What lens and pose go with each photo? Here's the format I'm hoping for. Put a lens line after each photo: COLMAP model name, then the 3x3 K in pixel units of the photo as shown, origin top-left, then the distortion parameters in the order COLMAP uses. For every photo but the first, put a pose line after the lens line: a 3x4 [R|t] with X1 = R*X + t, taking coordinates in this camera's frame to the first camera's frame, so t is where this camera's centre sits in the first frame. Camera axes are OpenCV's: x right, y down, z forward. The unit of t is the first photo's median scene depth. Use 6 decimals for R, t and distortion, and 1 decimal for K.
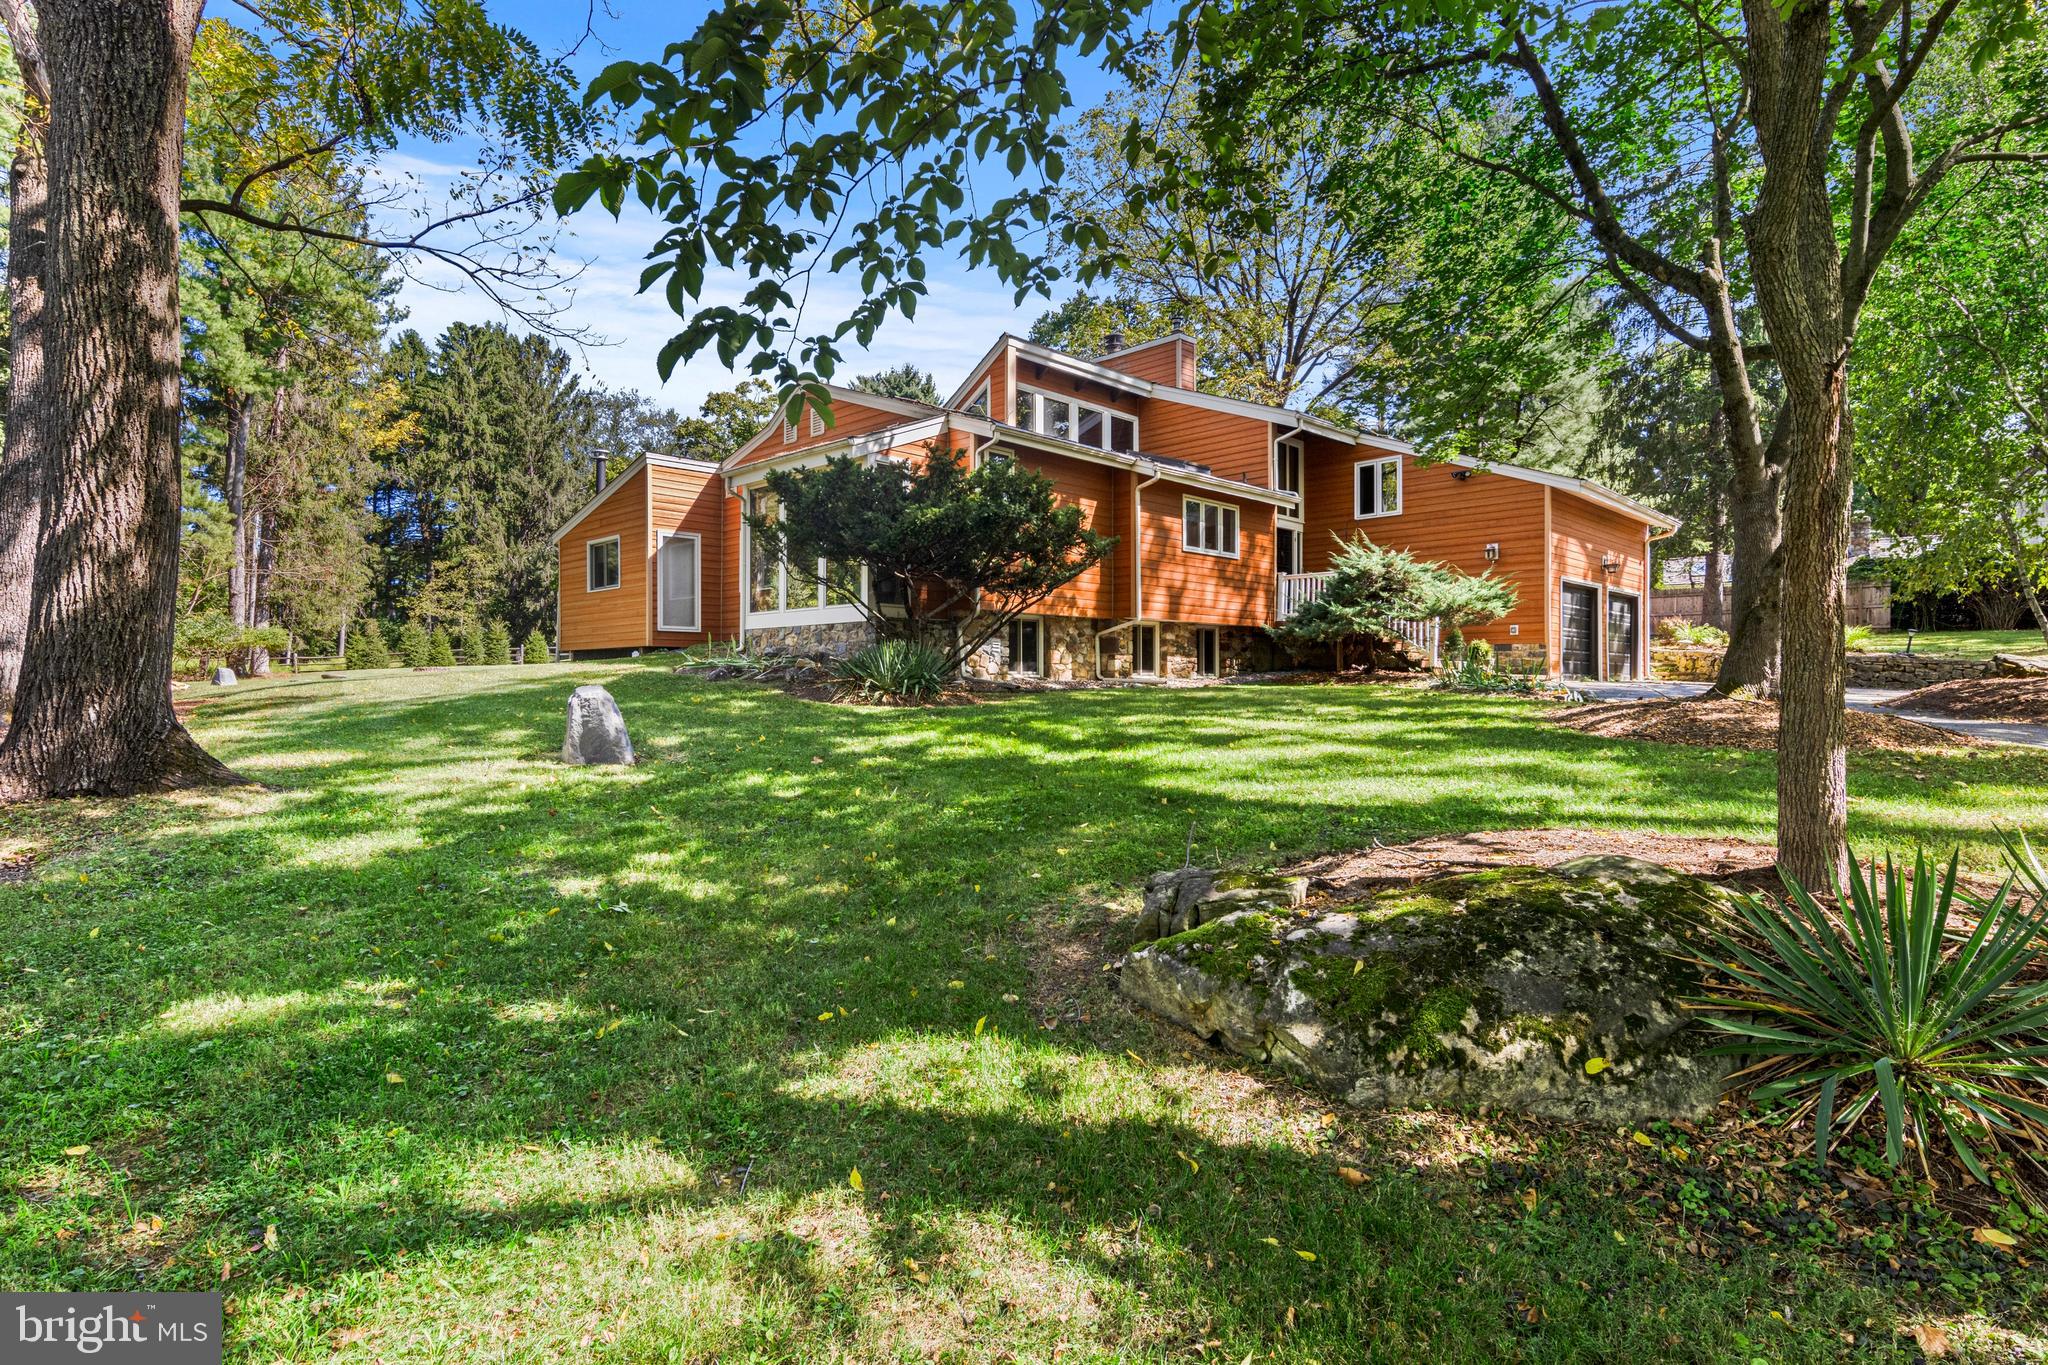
lens RADIAL K [[1039.9, 0, 1028.4], [0, 1039.9, 686.3], [0, 0, 1]] dist [0.006065, 0.000287]
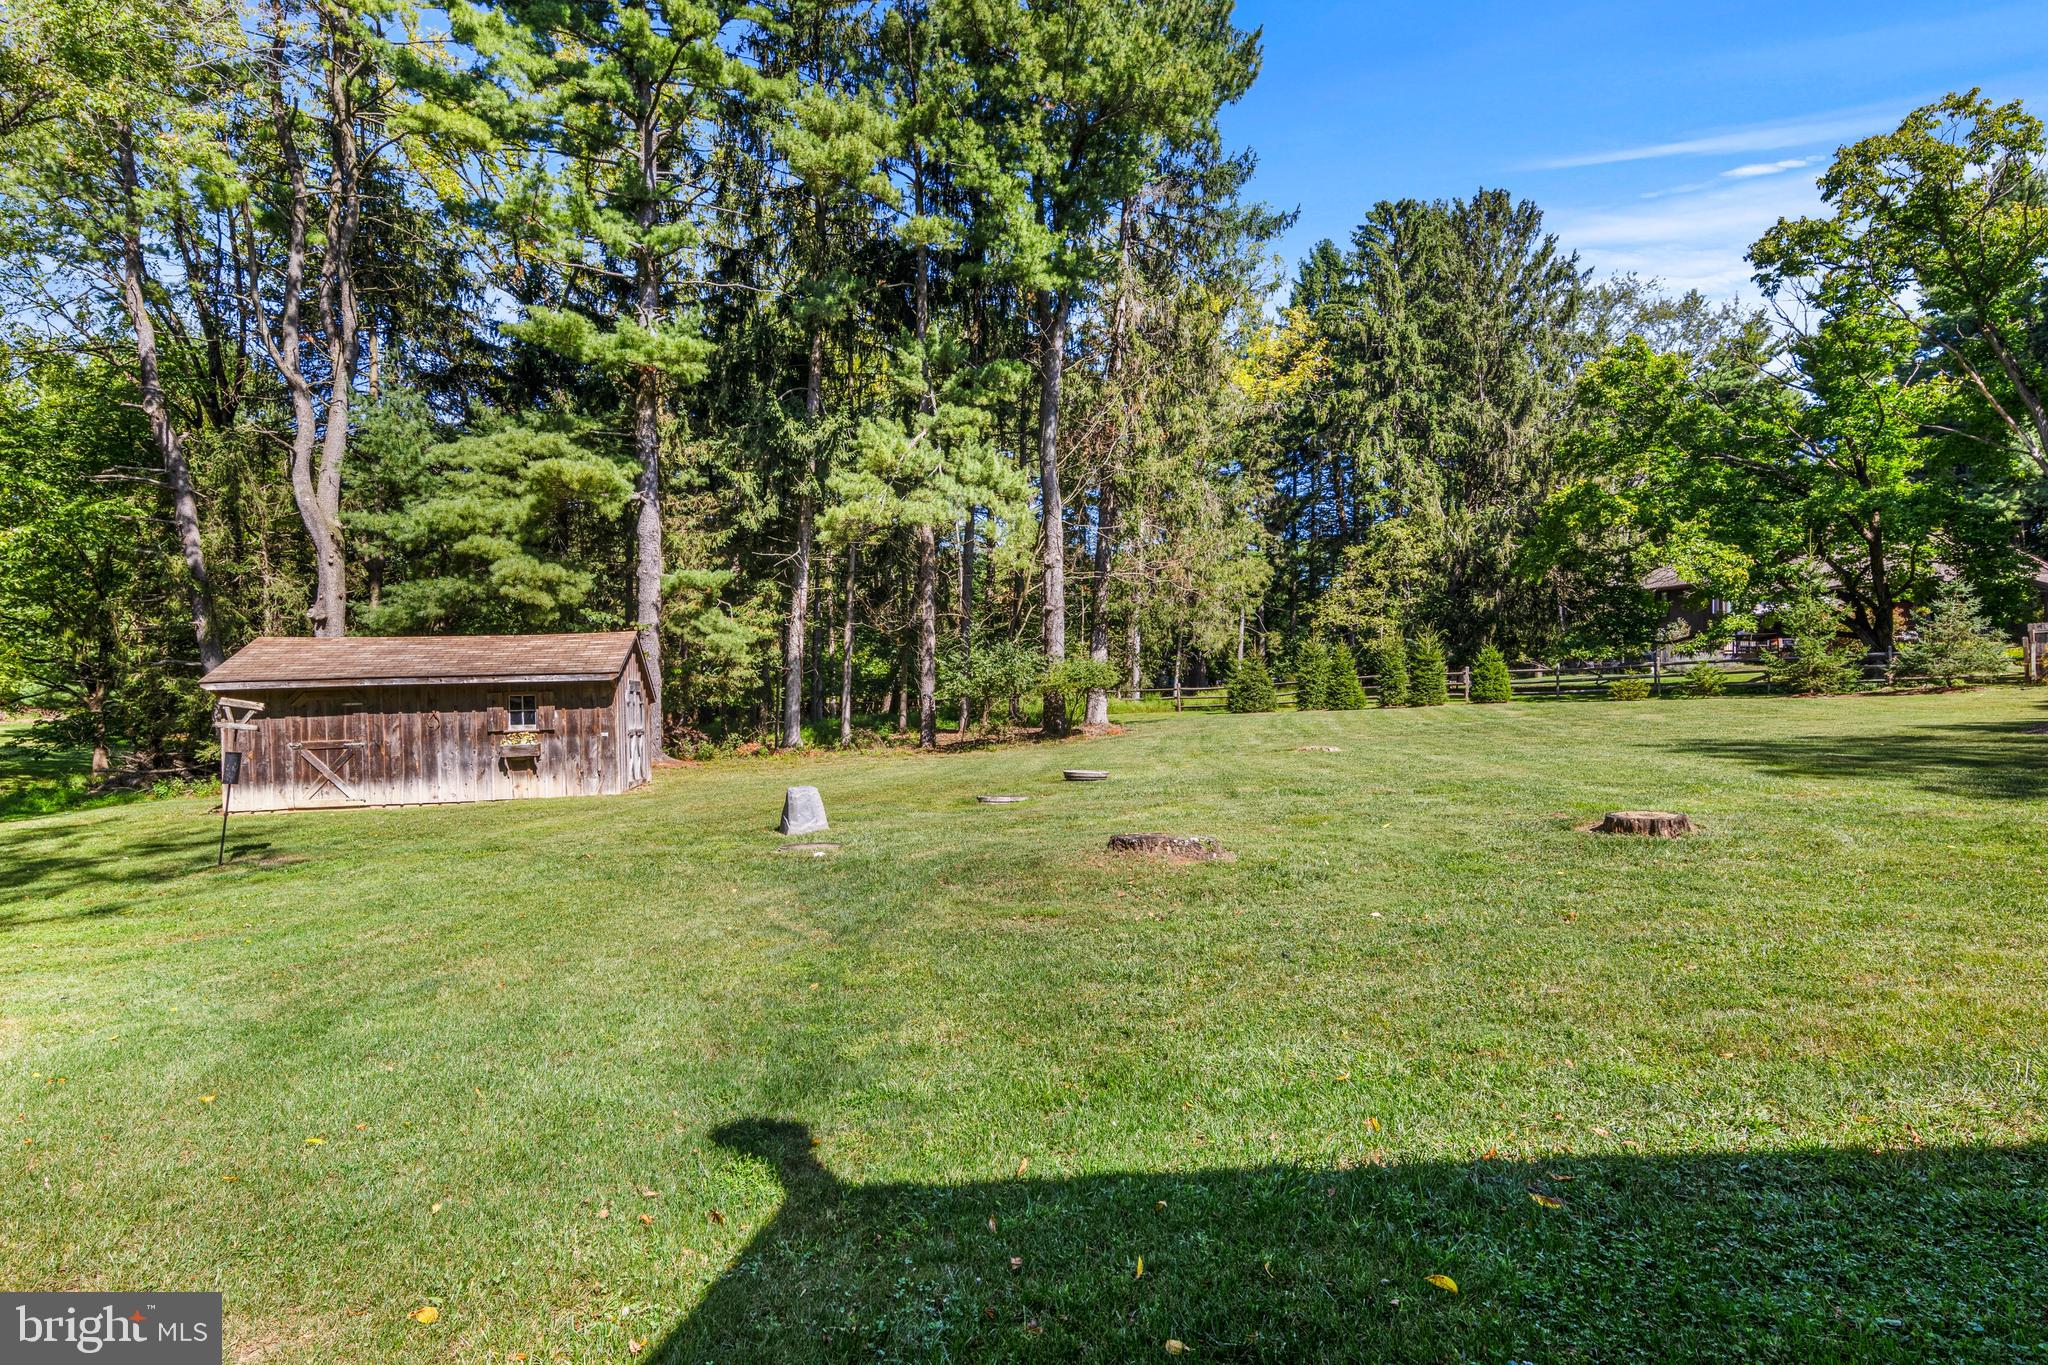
lens RADIAL K [[1122.9, 0, 1024.8], [0, 1122.9, 686.9], [0, 0, 1]] dist [0.005959, 0.001027]
pose [[0.676367, 0.000190, -0.736565, -0.157594], [0.000279, 1.000000, 0.000515, -0.025846], [0.736565, -0.000554, 0.676367, 0.324484]]
